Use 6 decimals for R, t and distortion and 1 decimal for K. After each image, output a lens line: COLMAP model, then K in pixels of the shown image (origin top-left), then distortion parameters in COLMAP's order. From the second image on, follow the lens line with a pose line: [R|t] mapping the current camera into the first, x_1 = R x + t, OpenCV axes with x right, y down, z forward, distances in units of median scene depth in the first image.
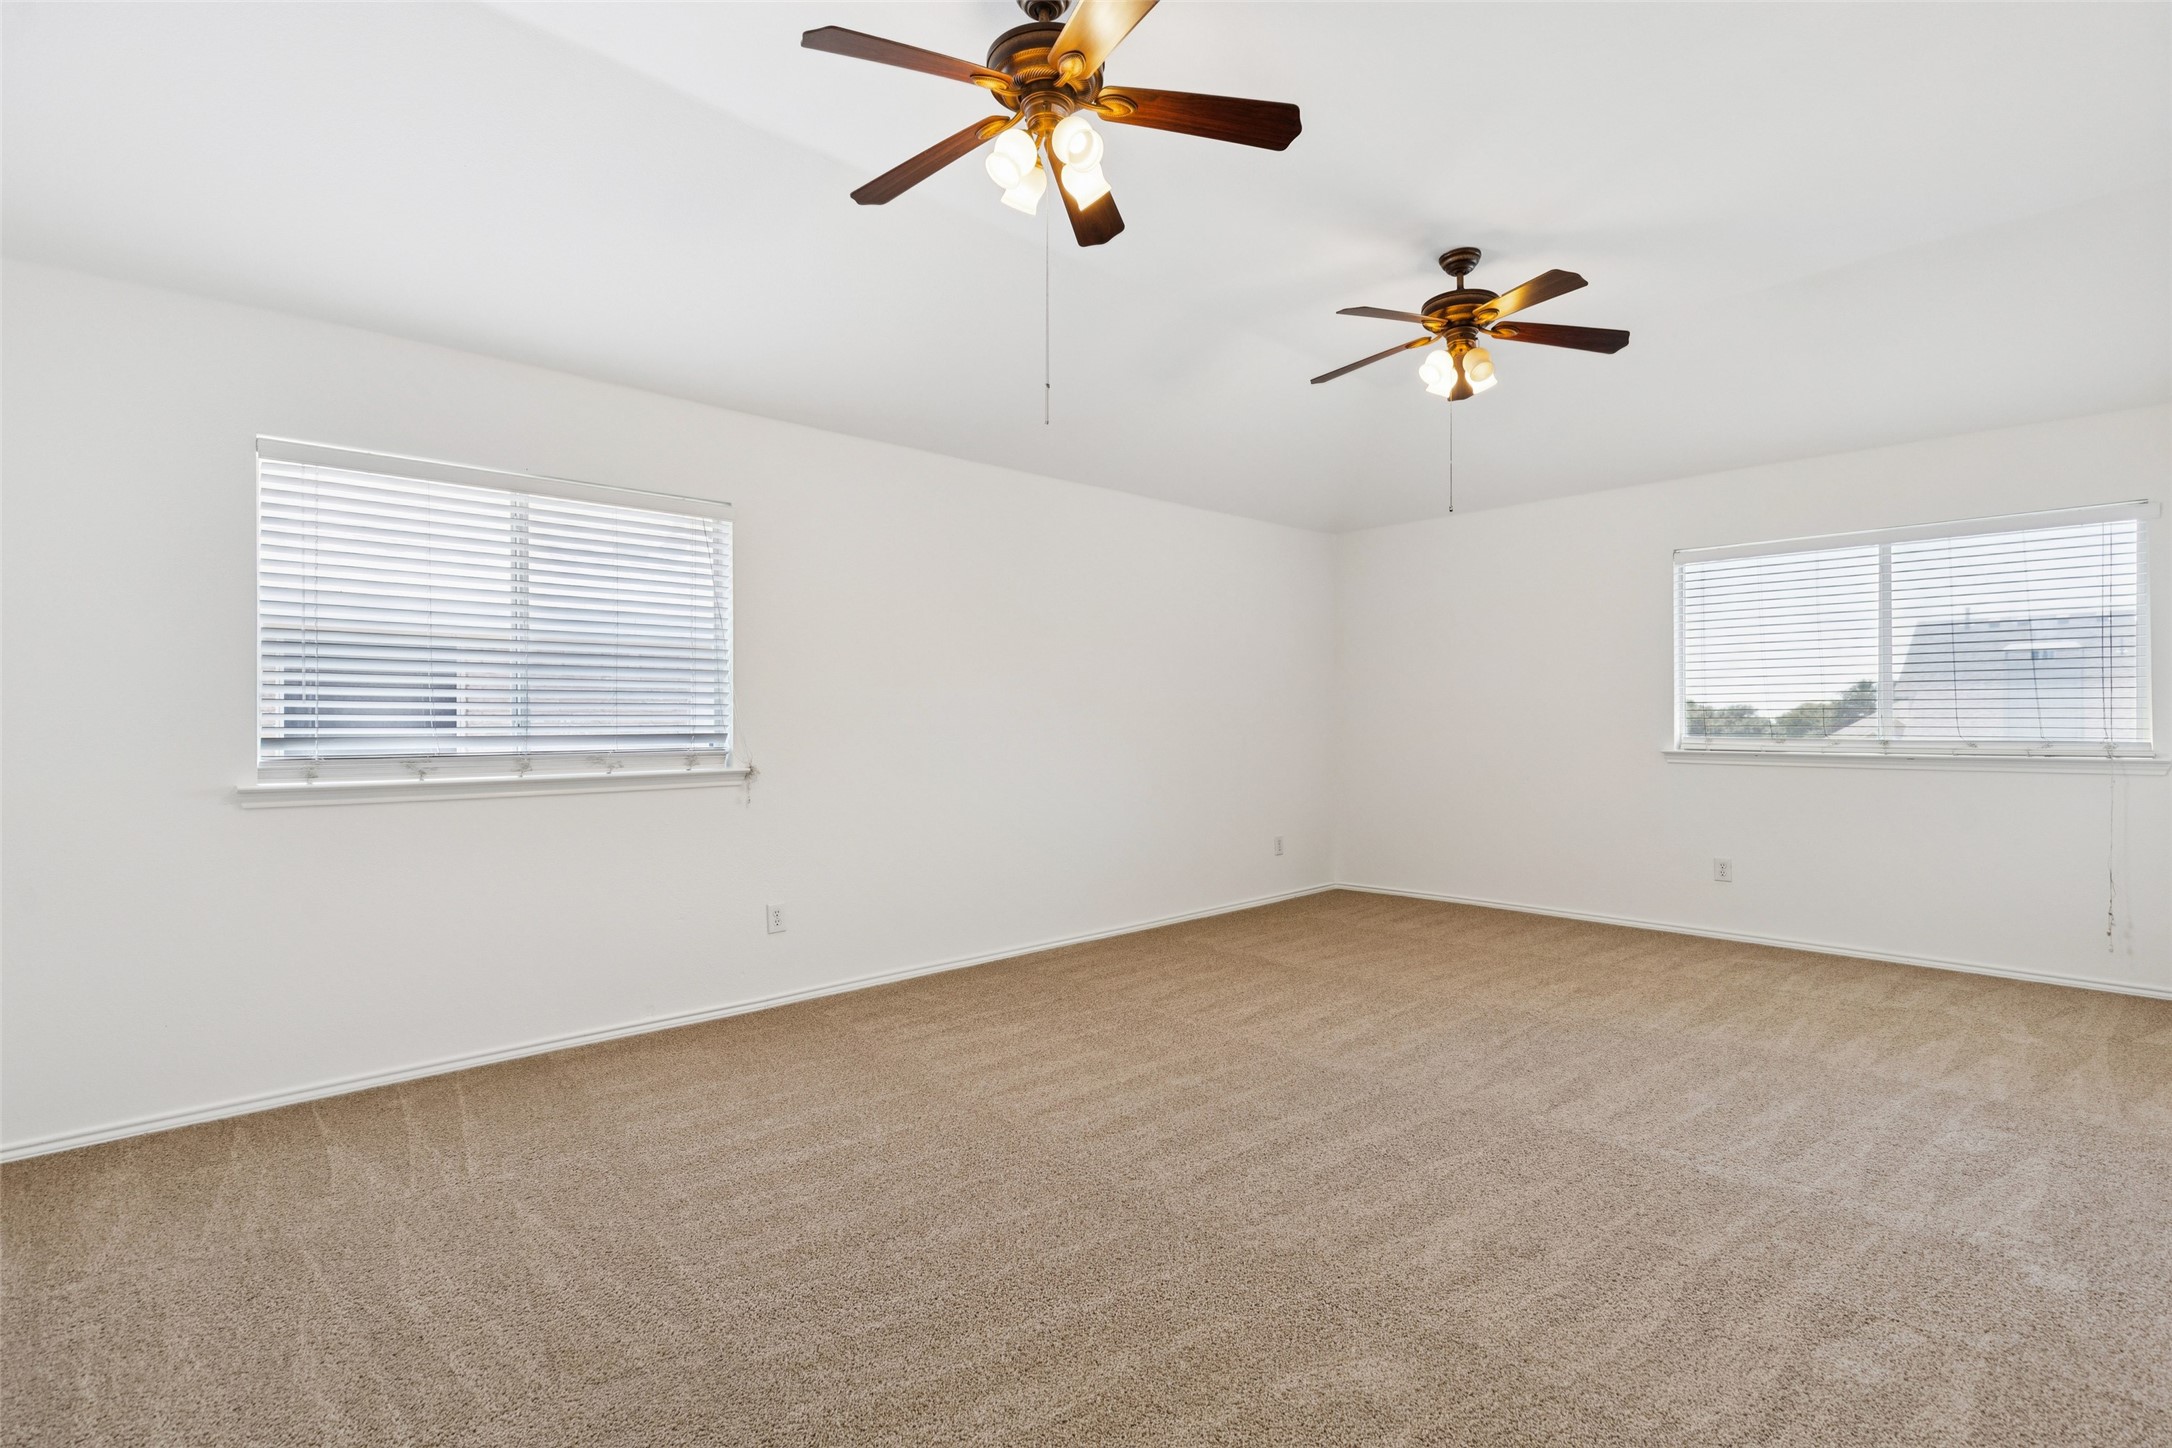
lens RADIAL K [[1002.5, 0, 1086.0], [0, 1002.5, 724.0], [0, 0, 1]] dist [0.000081, 0.000008]
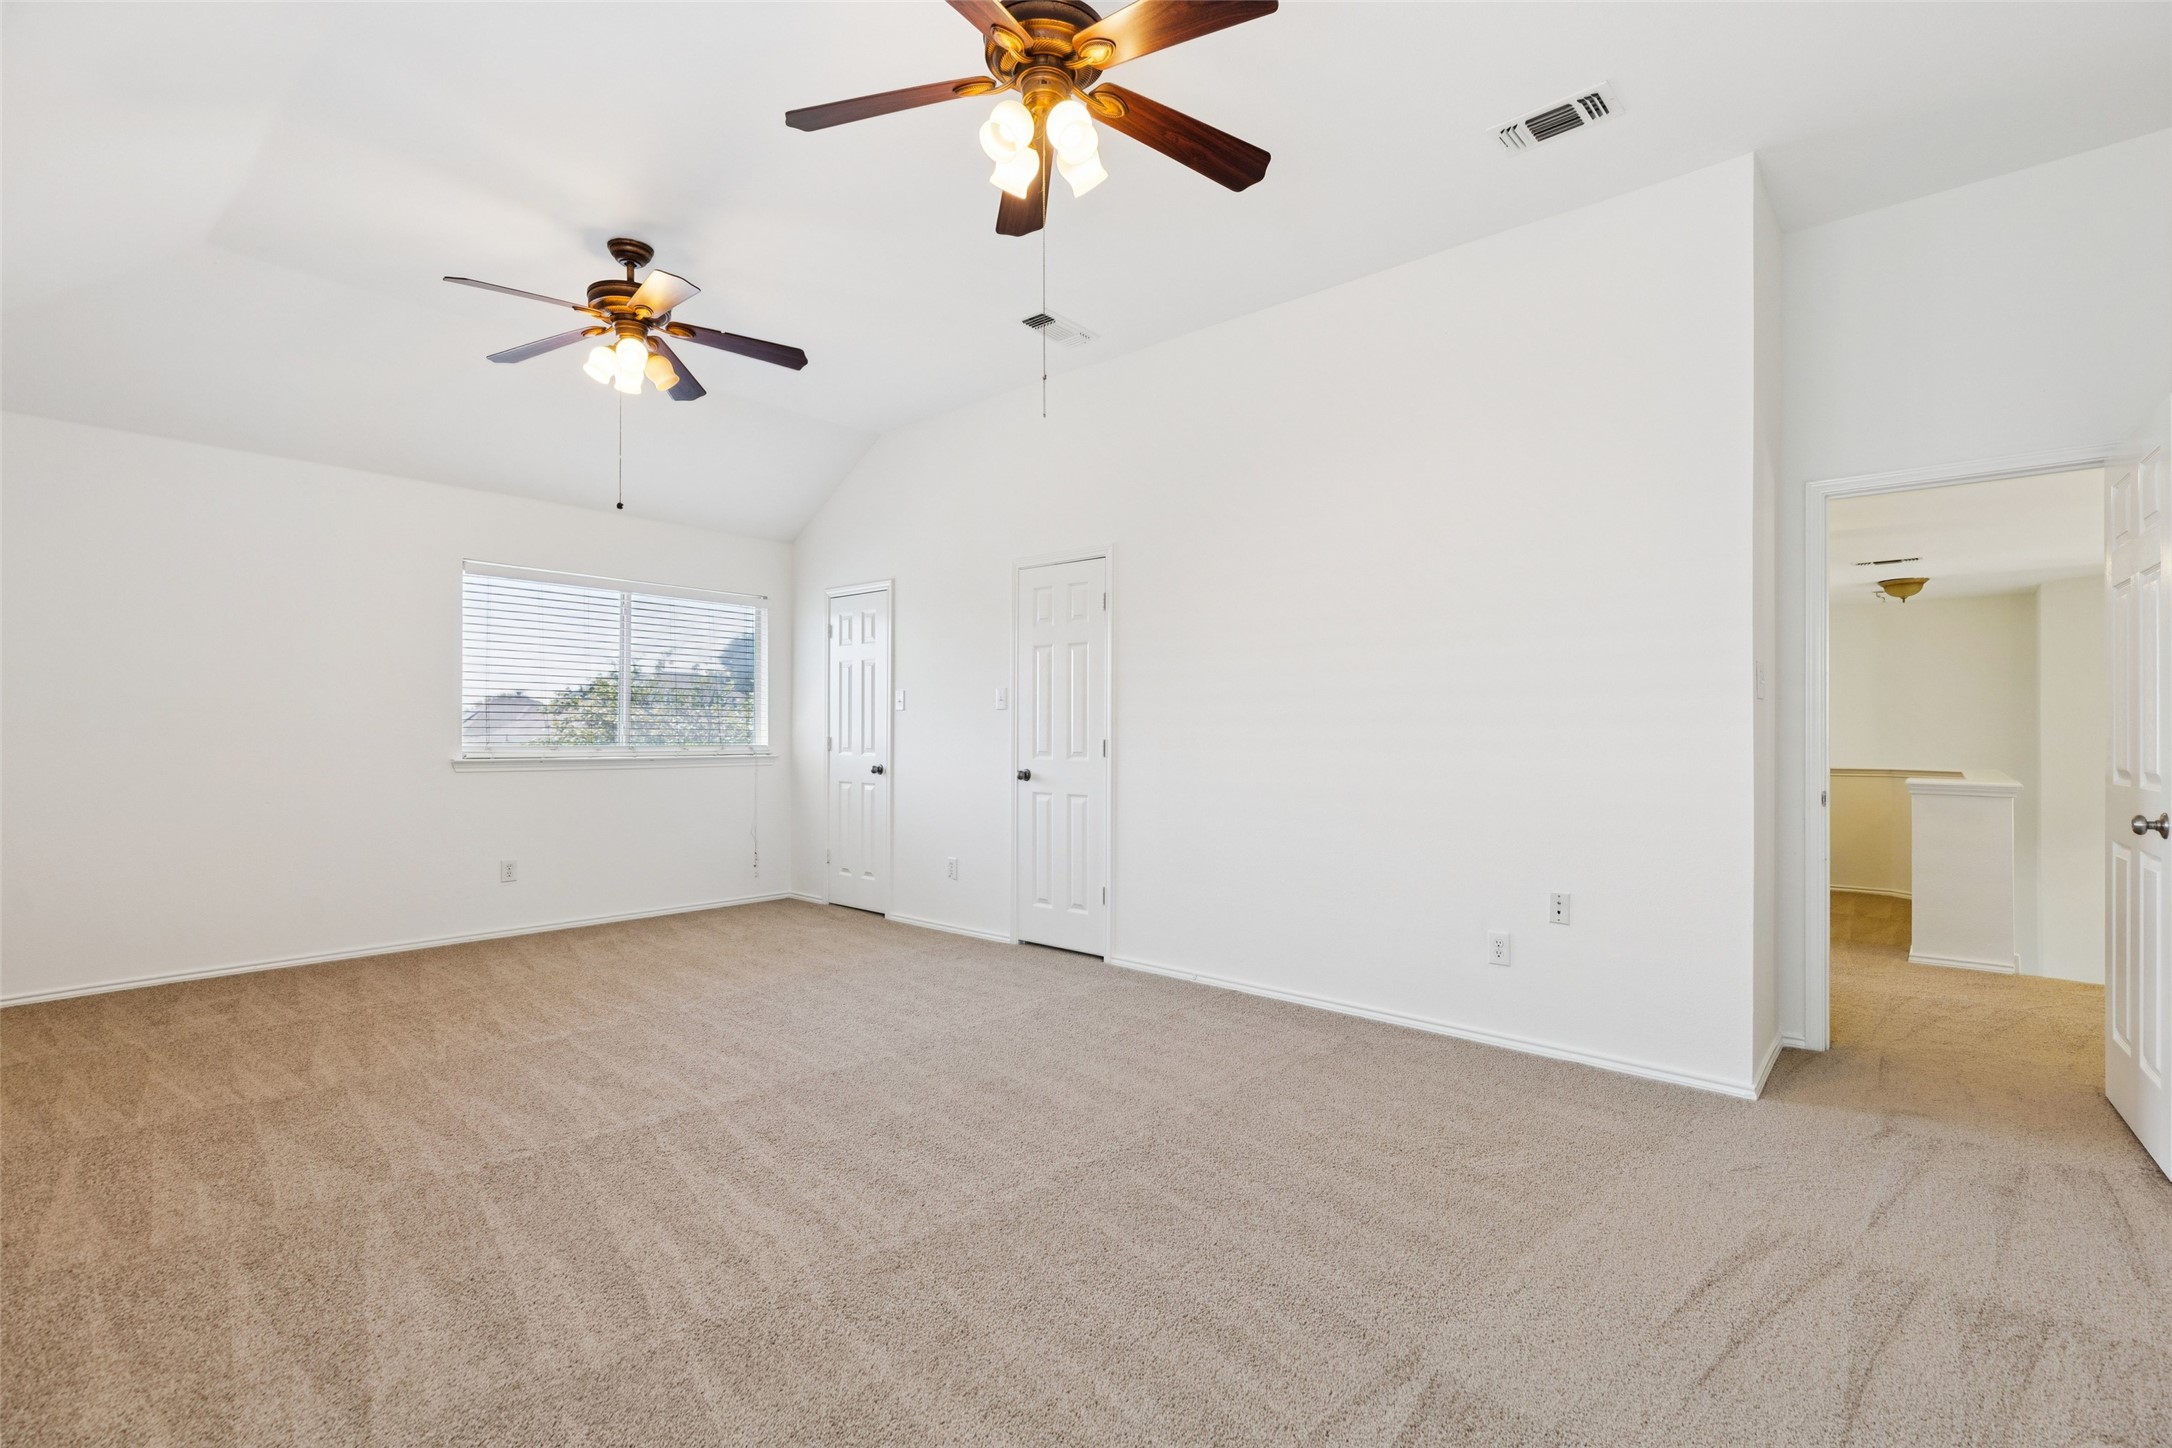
lens RADIAL K [[978.2, 0, 1090.3], [0, 978.2, 732.4], [0, 0, 1]] dist [0.007152, 0.000159]
pose [[-0.099810, 0.002699, 0.995003, -0.590829], [-0.004118, 0.999987, -0.003126, 0.000407], [-0.994998, -0.004410, -0.099798, 0.636122]]
